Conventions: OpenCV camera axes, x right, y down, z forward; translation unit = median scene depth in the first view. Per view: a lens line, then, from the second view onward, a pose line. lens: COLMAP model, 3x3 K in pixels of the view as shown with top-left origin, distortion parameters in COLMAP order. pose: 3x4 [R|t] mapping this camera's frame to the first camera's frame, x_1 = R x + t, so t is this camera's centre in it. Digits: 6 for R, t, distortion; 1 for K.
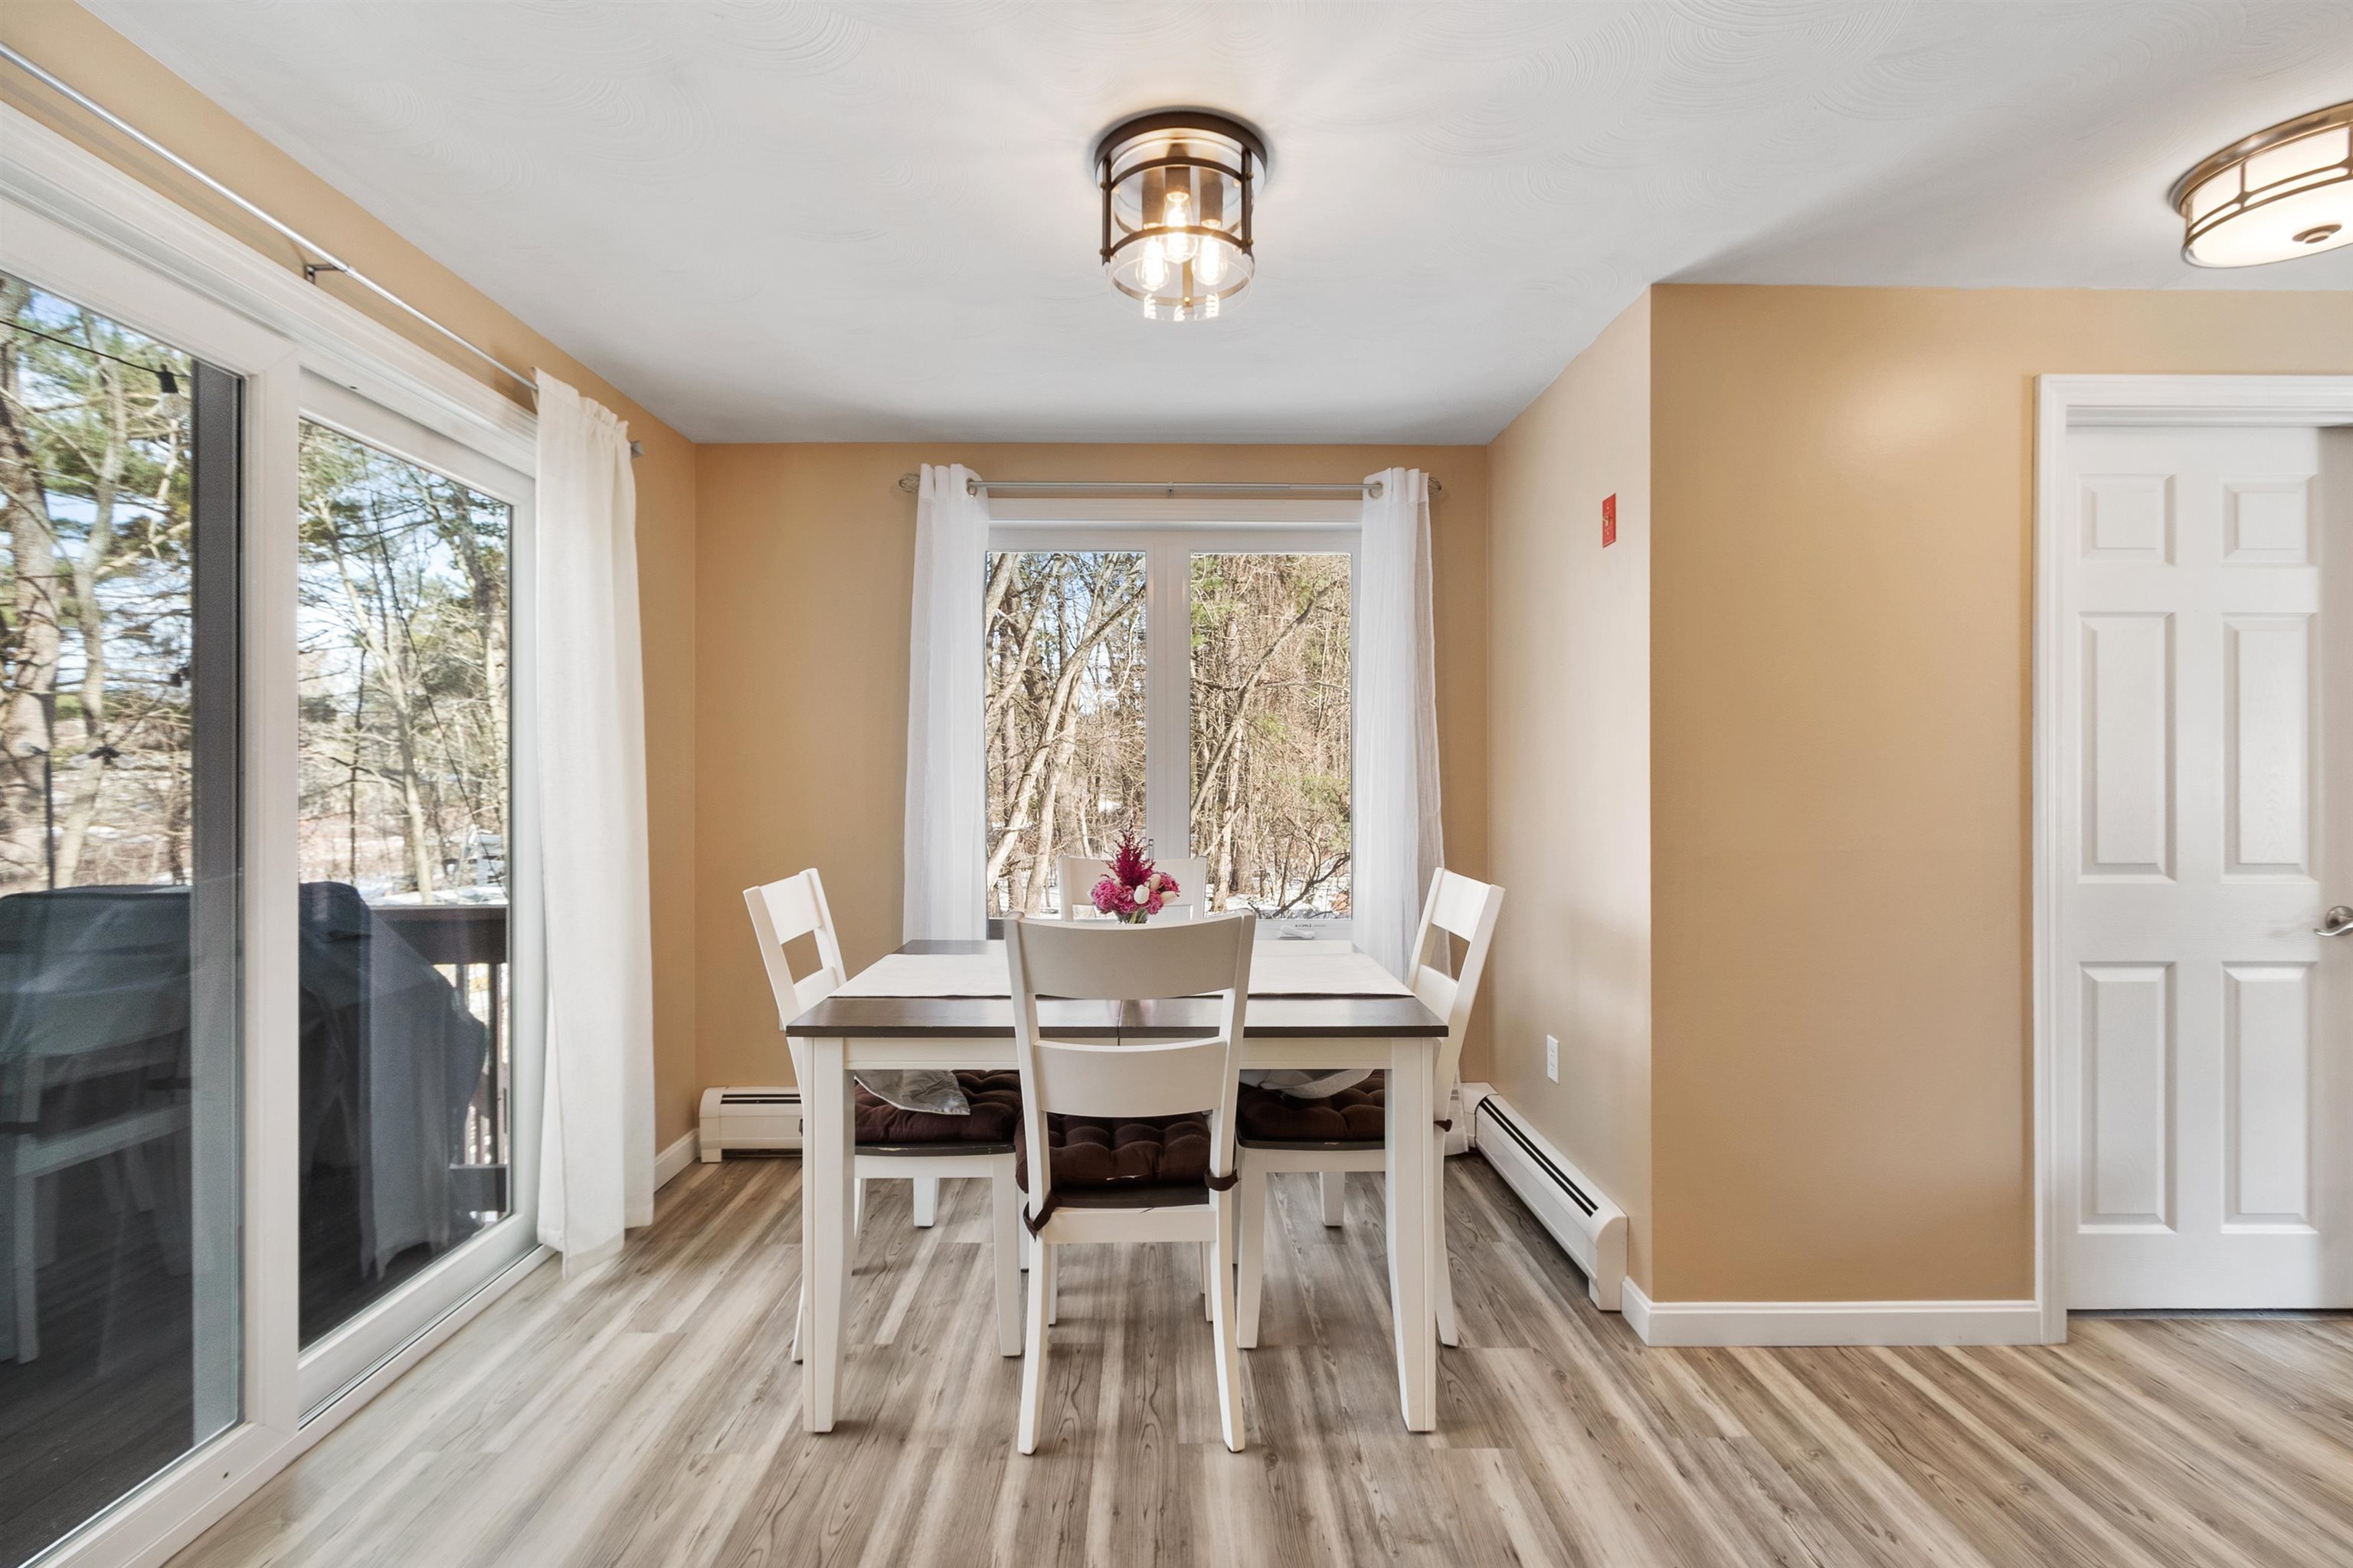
lens RADIAL K [[1030.4, 0, 1189.7], [0, 1030.4, 779.1], [0, 0, 1]] dist [0.001711, -0.000619]
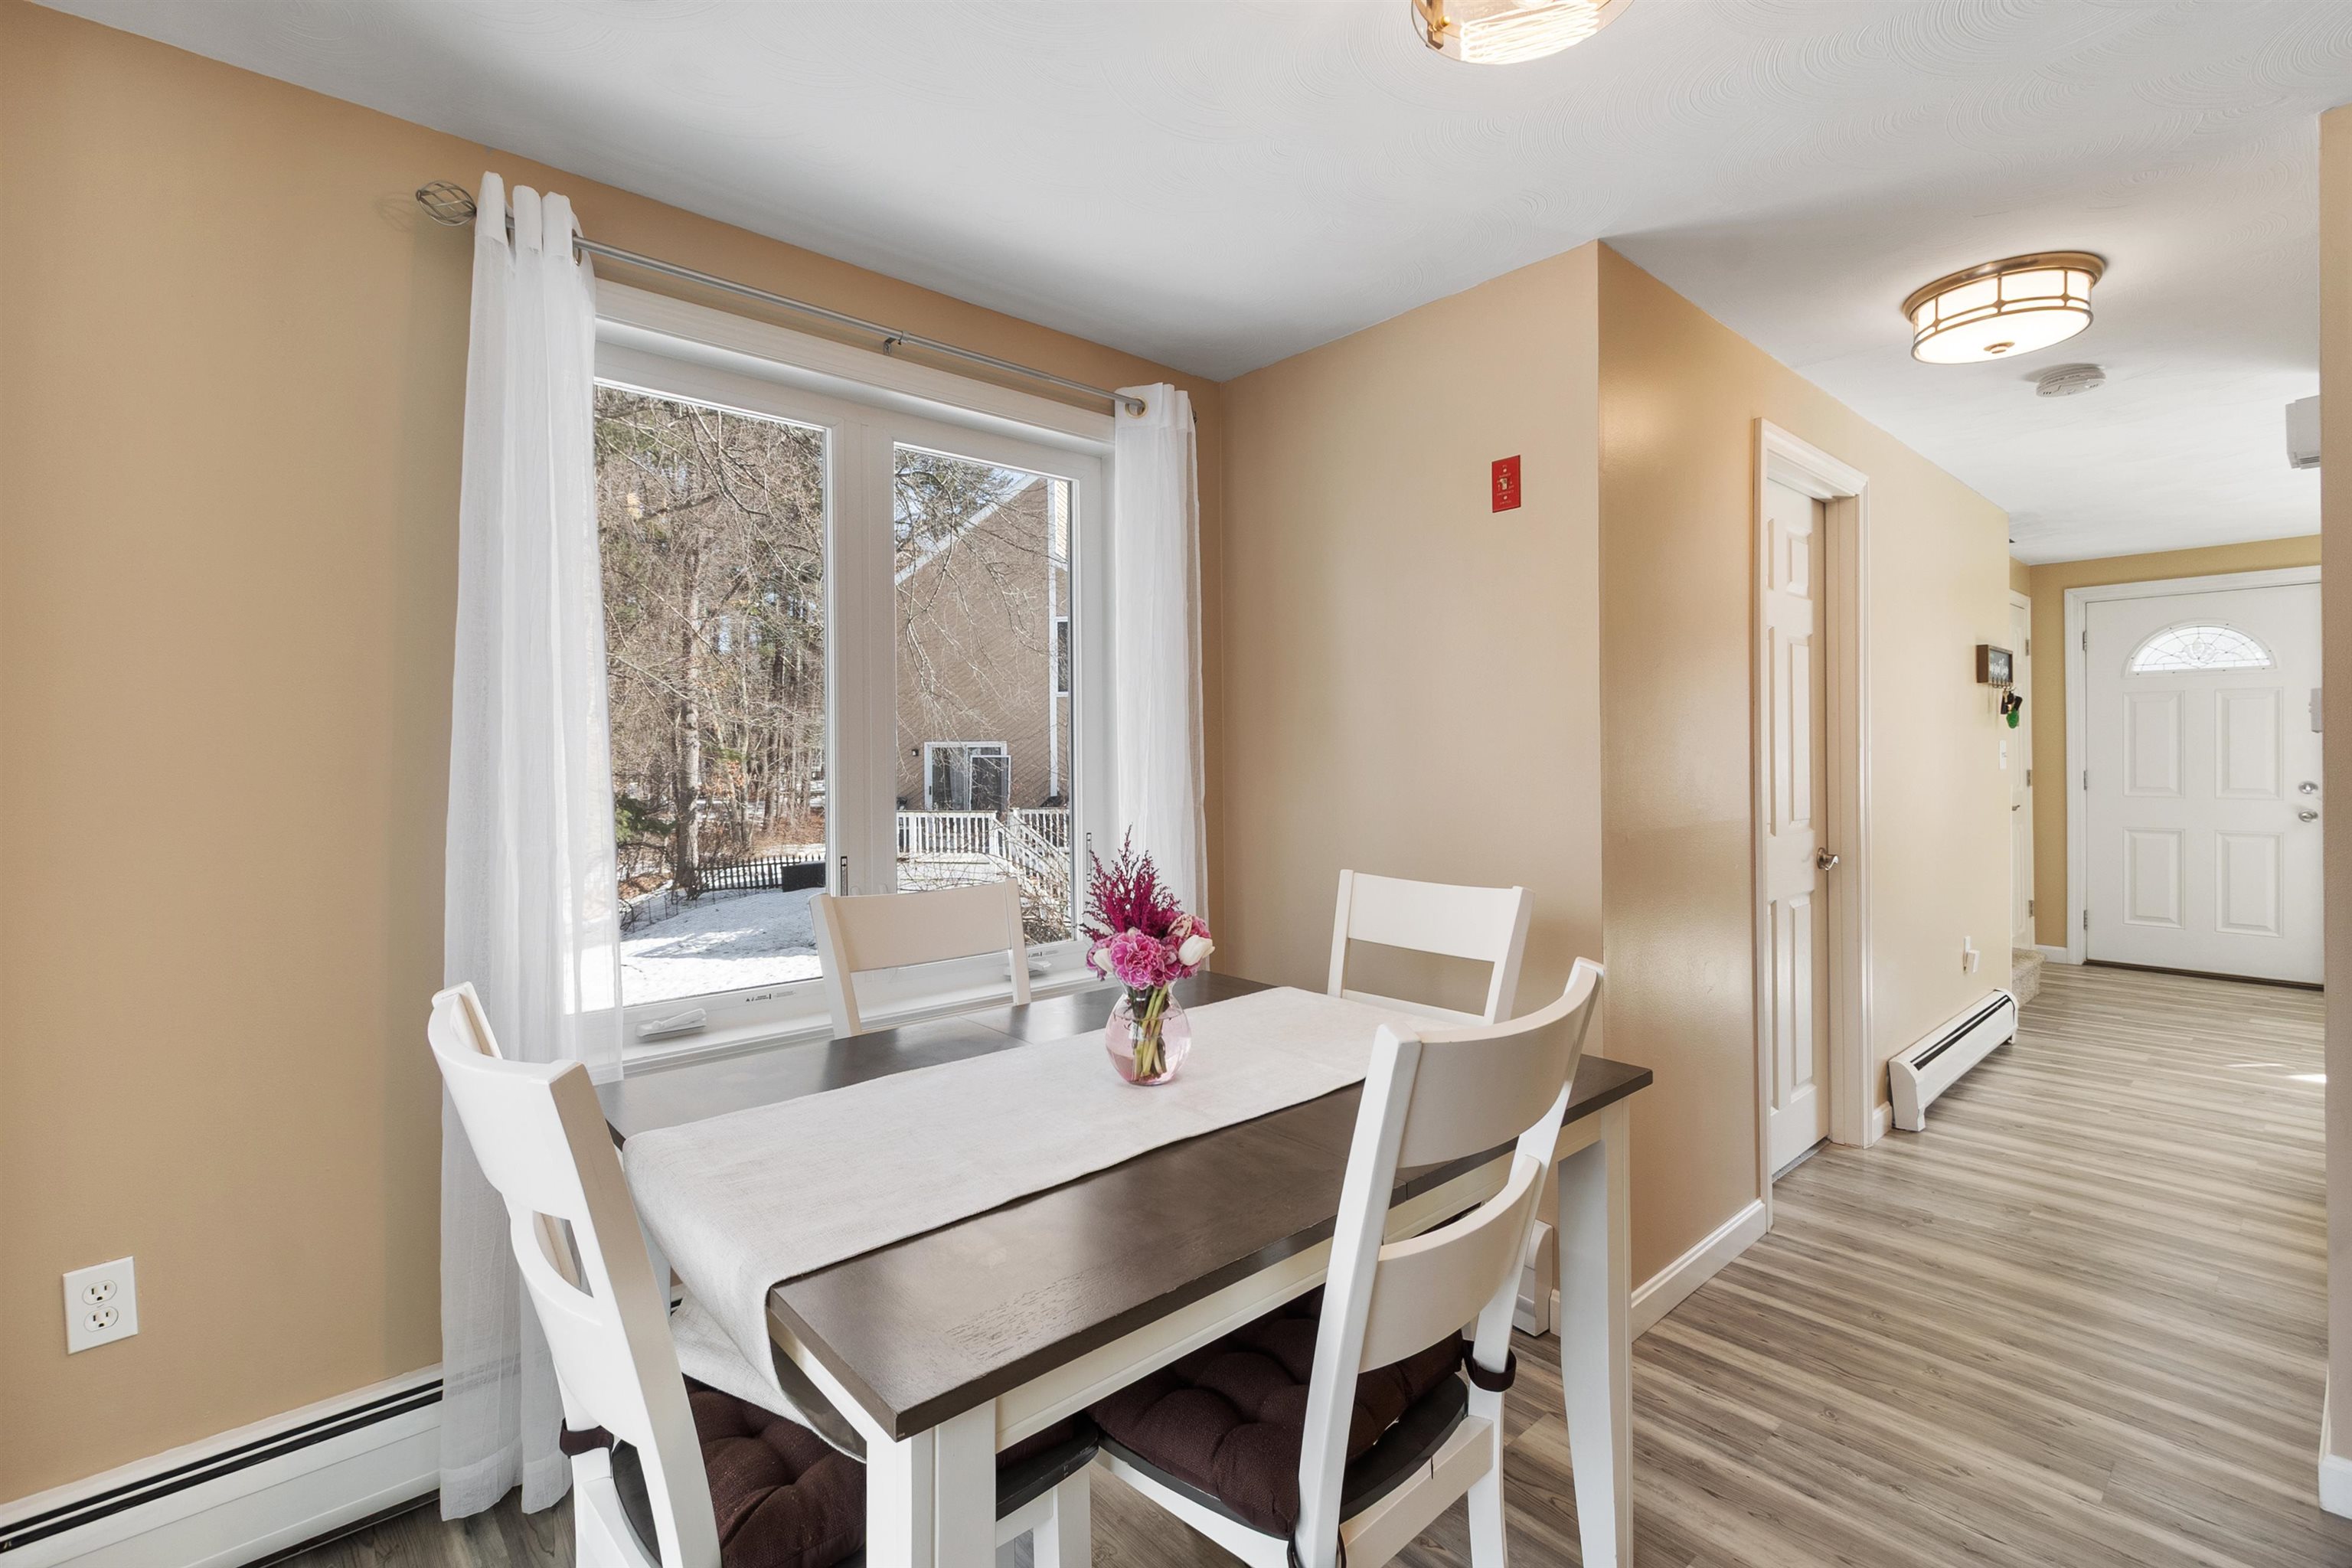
lens RADIAL K [[1030.0, 0, 1180.9], [0, 1030.0, 768.8], [0, 0, 1]] dist [0.001711, -0.000619]
pose [[0.767641, -0.014388, 0.640719, -0.517604], [0.010824, 0.999896, 0.009486, -0.008197], [-0.640789, -0.000346, 0.767717, 0.592524]]
